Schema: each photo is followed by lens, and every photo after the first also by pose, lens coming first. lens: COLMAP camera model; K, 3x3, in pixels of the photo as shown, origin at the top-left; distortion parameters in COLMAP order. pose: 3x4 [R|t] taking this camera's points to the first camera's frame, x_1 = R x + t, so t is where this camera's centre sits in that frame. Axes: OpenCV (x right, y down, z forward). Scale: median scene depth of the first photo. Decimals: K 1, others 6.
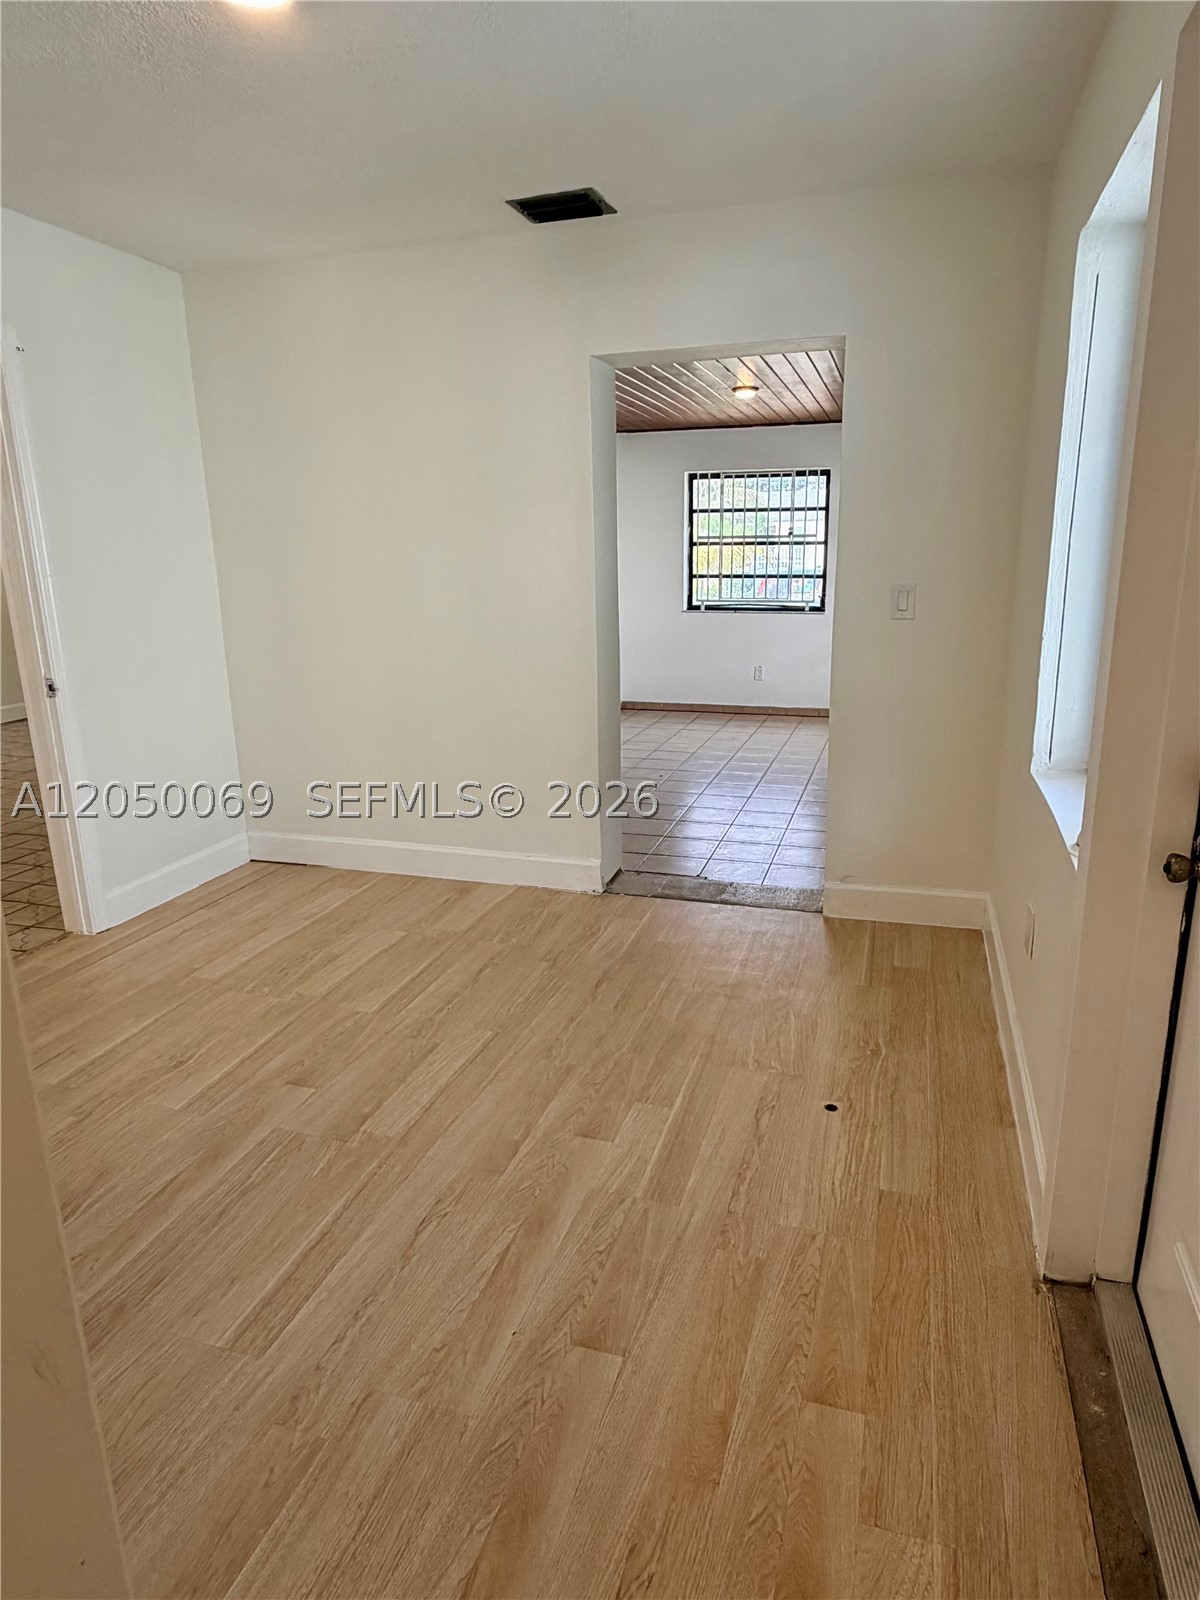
lens RADIAL K [[969.0, 0, 598.2], [0, 969.0, 799.1], [0, 0, 1]] dist [-0.000038, 0.000862]
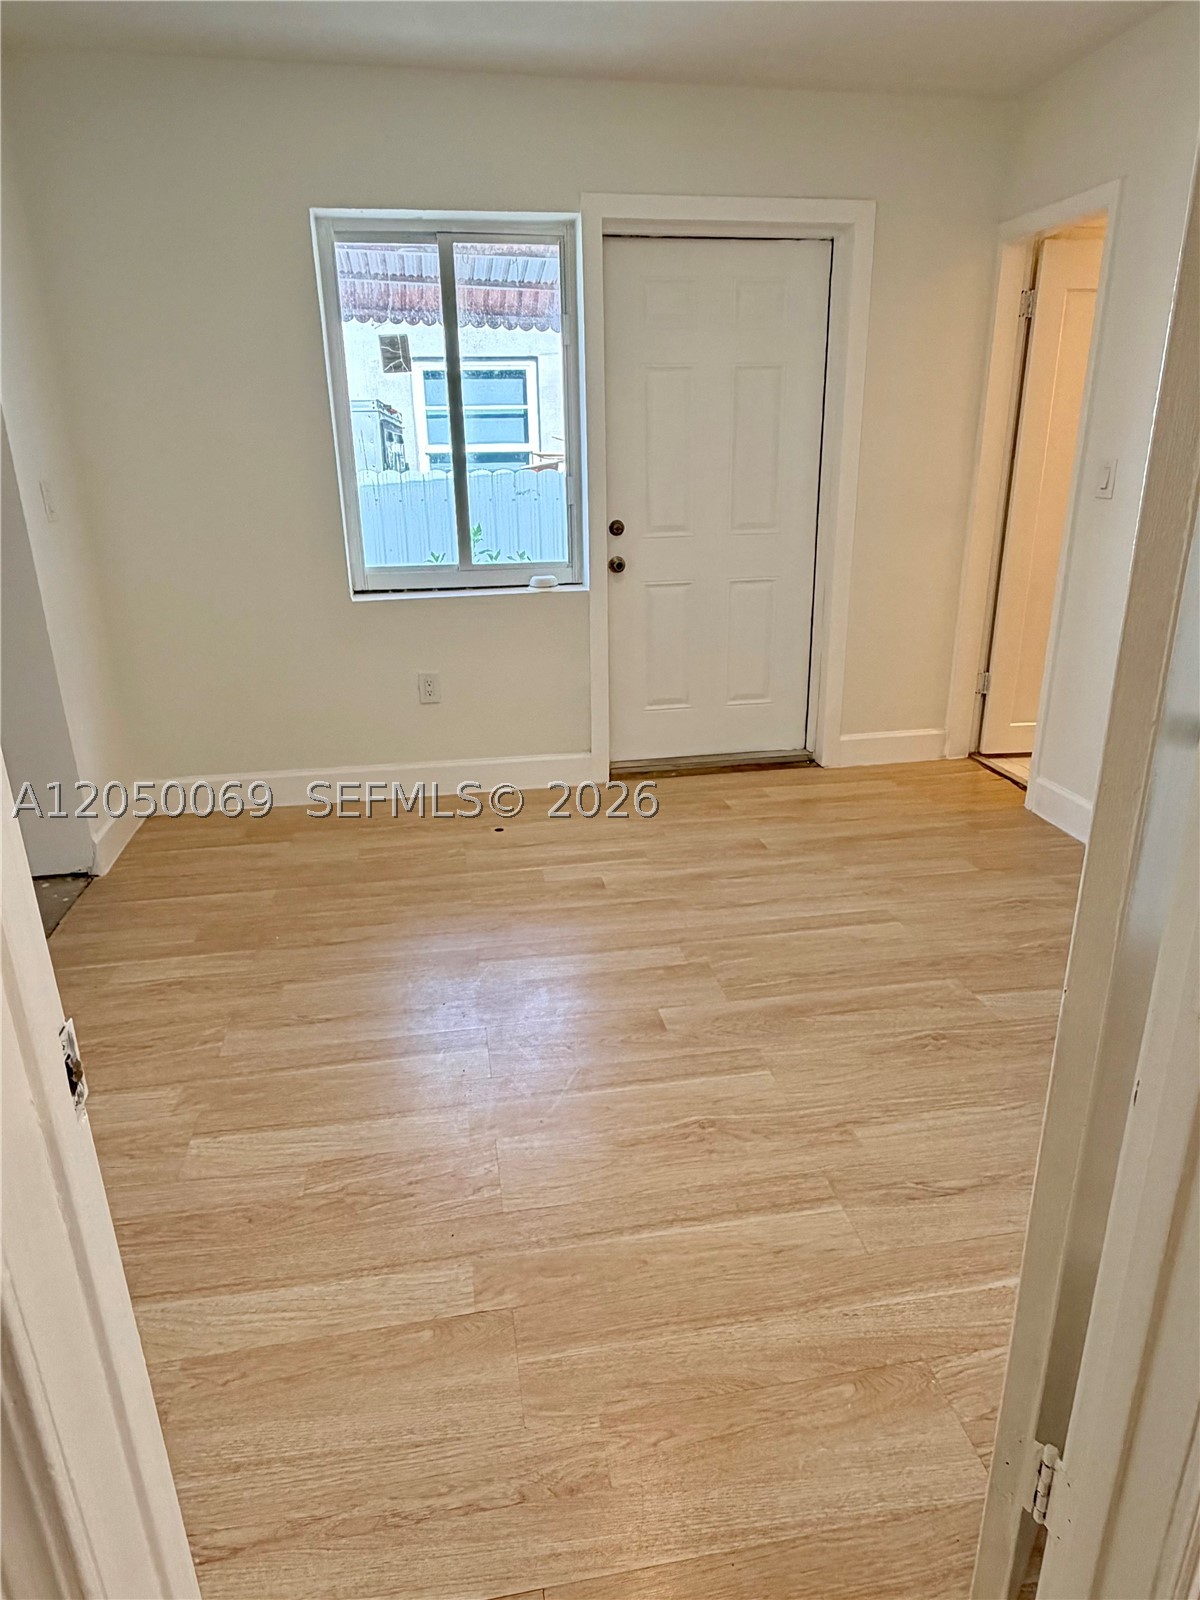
lens RADIAL K [[969.0, 0, 599.5], [0, 969.0, 798.4], [0, 0, 1]] dist [-0.000038, 0.000862]
pose [[-0.461134, -0.272571, 0.844429, -1.172697], [0.249507, 0.873424, 0.418183, -0.328071], [-0.851529, 0.403530, -0.334756, 1.507996]]
